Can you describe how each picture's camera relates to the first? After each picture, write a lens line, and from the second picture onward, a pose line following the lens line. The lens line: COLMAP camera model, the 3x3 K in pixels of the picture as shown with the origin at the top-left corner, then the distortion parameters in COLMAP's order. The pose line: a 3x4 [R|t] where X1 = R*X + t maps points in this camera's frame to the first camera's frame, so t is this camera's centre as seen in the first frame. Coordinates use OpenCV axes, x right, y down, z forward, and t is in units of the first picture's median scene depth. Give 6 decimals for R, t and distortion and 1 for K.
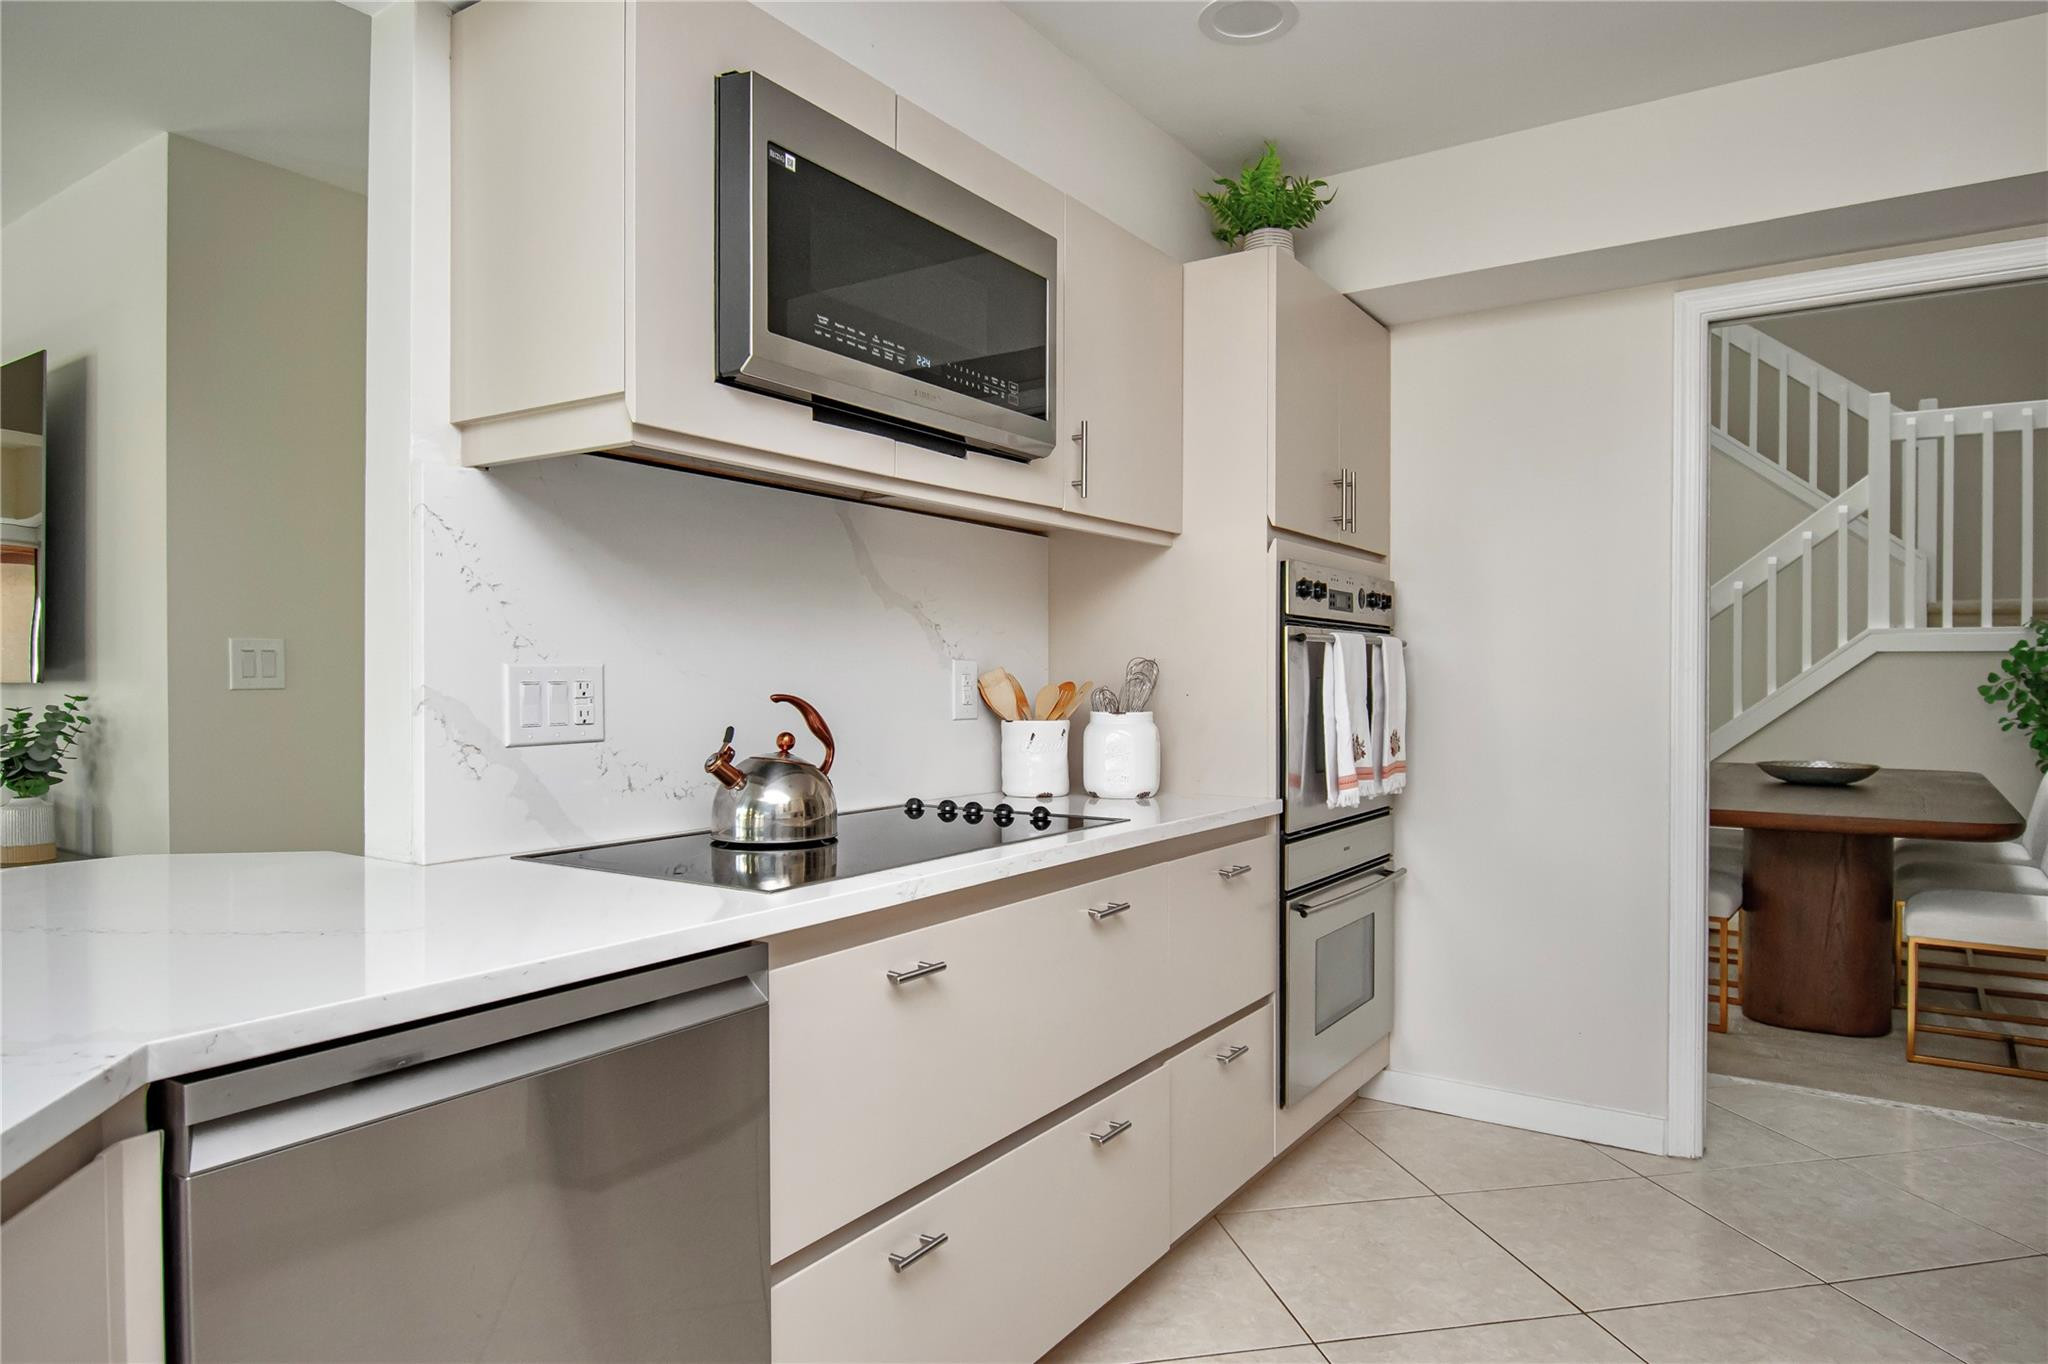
lens RADIAL K [[1241.2, 0, 1038.1], [0, 1241.2, 690.9], [0, 0, 1]] dist [0.009046, -0.020868]
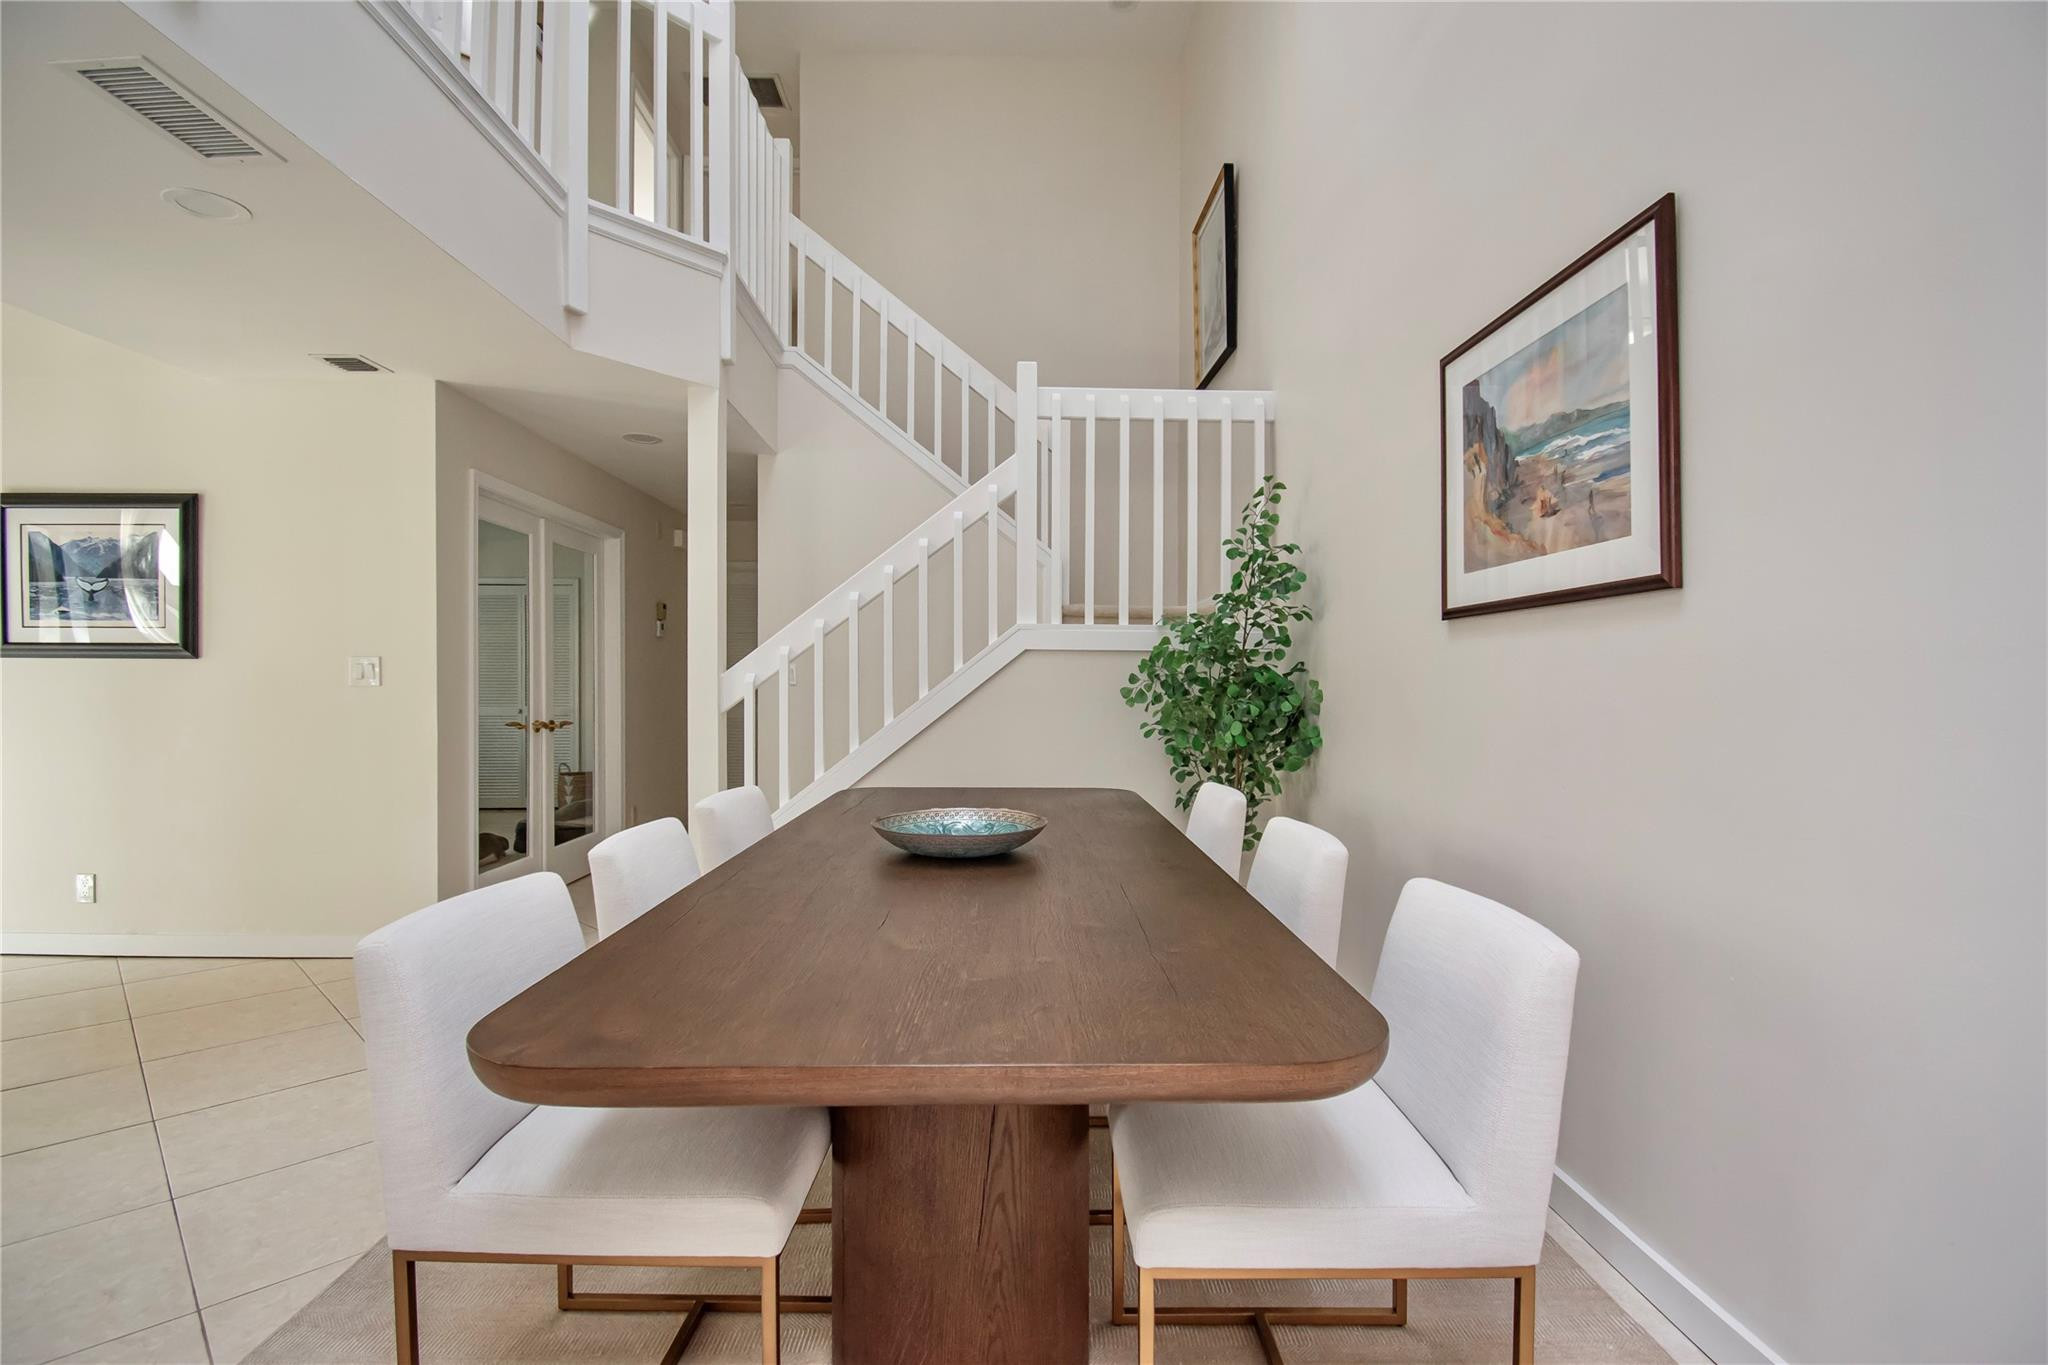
lens RADIAL K [[917.5, 0, 1014.5], [0, 917.5, 671.3], [0, 0, 1]] dist [0.010347, -0.016941]
pose [[0.822135, 0.004458, 0.569276, 0.488659], [0.004717, 0.999882, -0.014641, -0.010312], [-0.569274, 0.014722, 0.822016, 0.769265]]
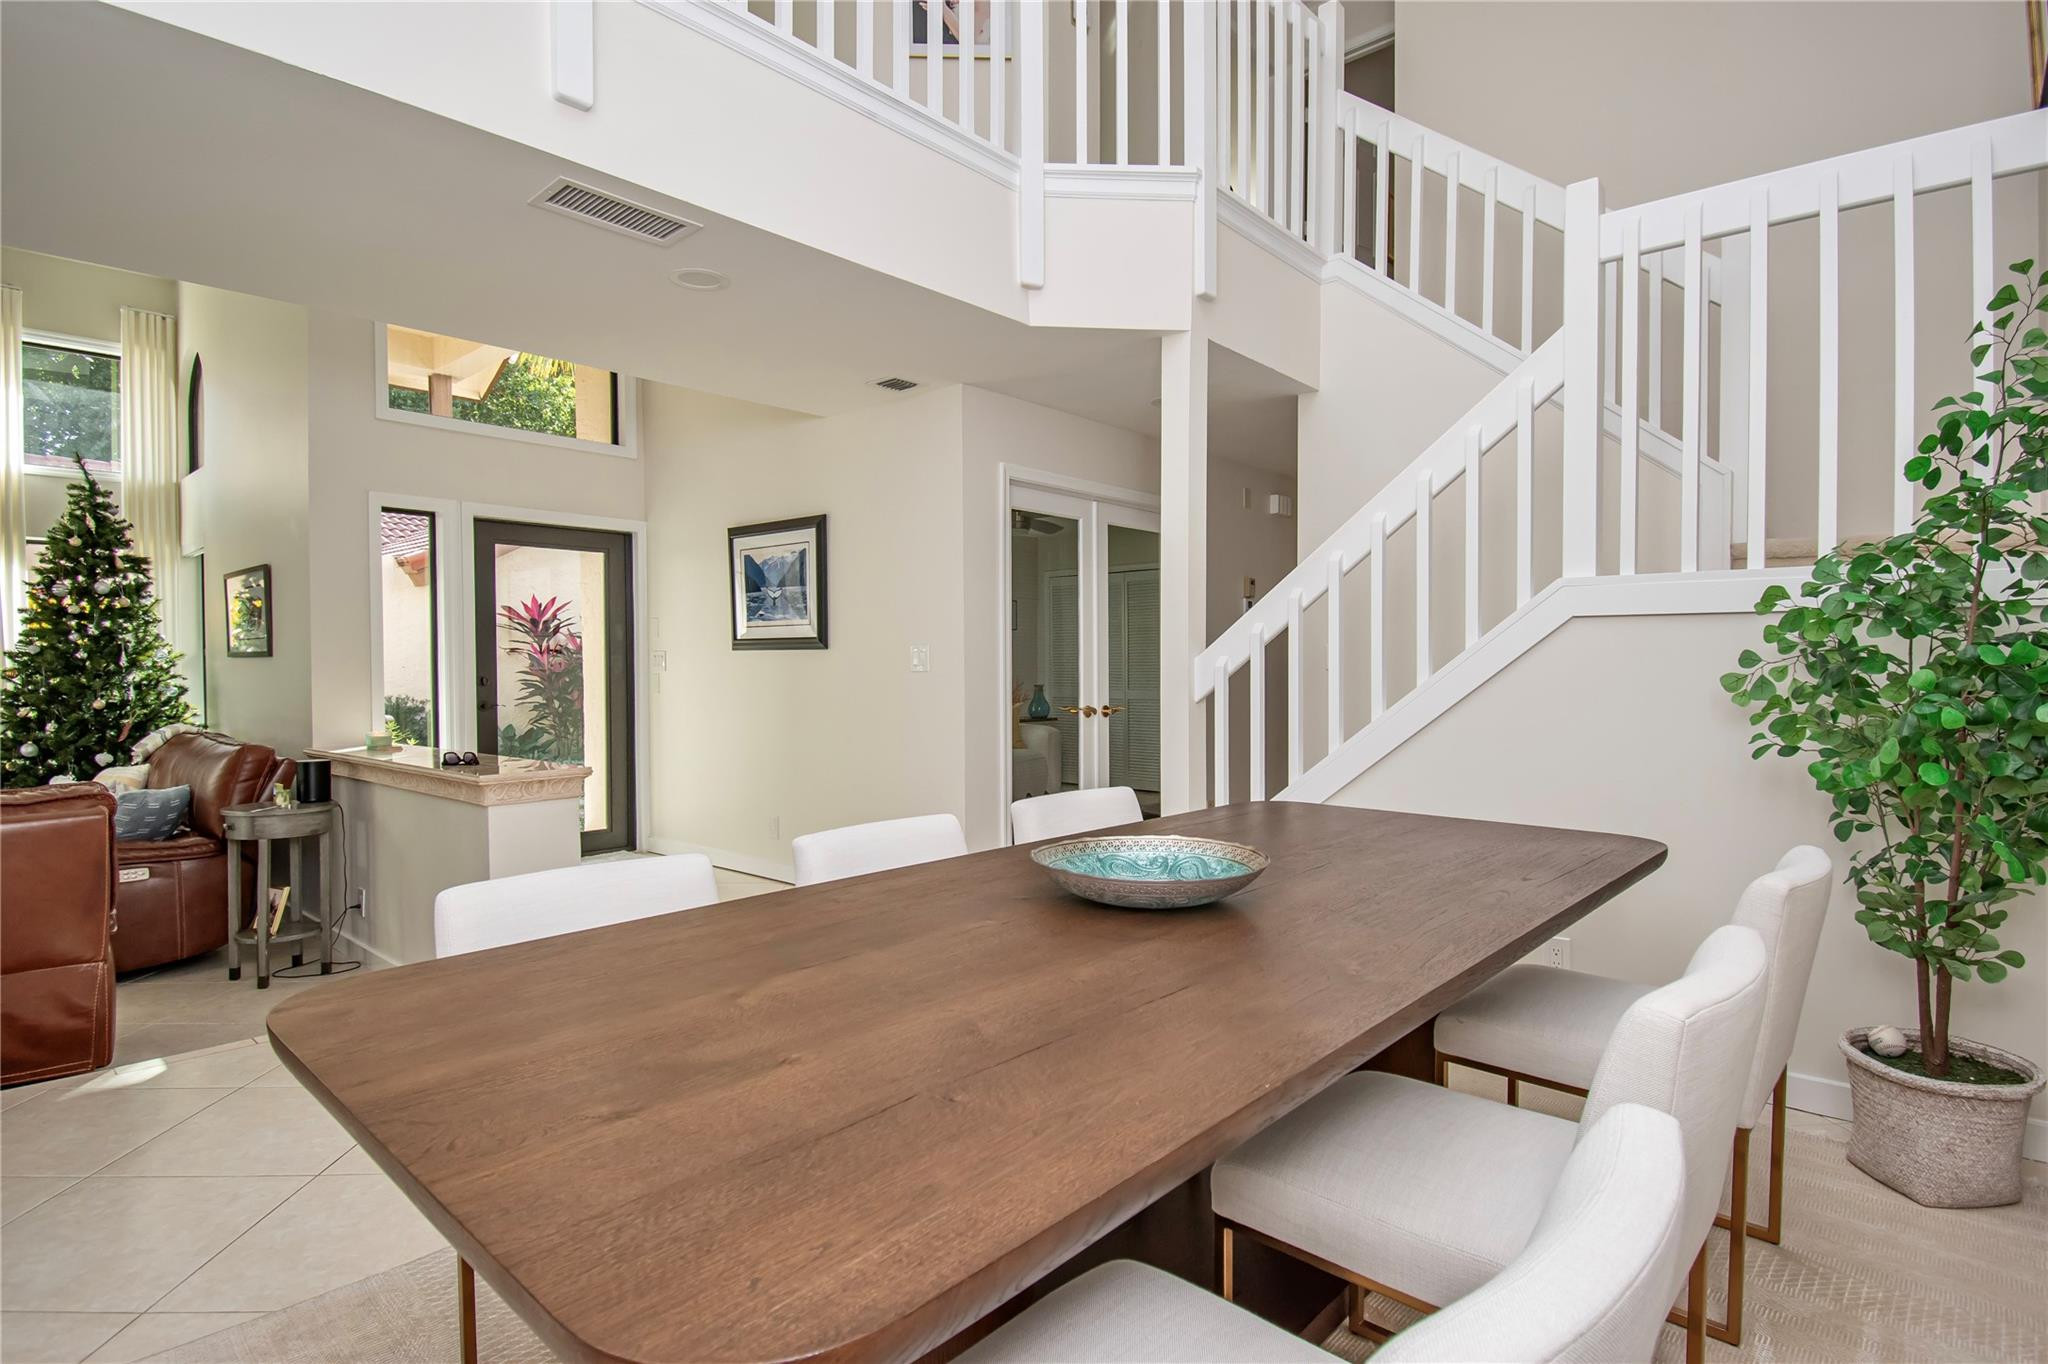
lens RADIAL K [[1020.8, 0, 1027.5], [0, 1020.8, 681.9], [0, 0, 1]] dist [-0.002826, -0.003689]
pose [[0.987764, -0.004181, -0.155901, 0.820964], [0.005760, 0.999937, 0.009682, -0.010527], [0.155851, -0.010462, 0.987725, 0.787211]]
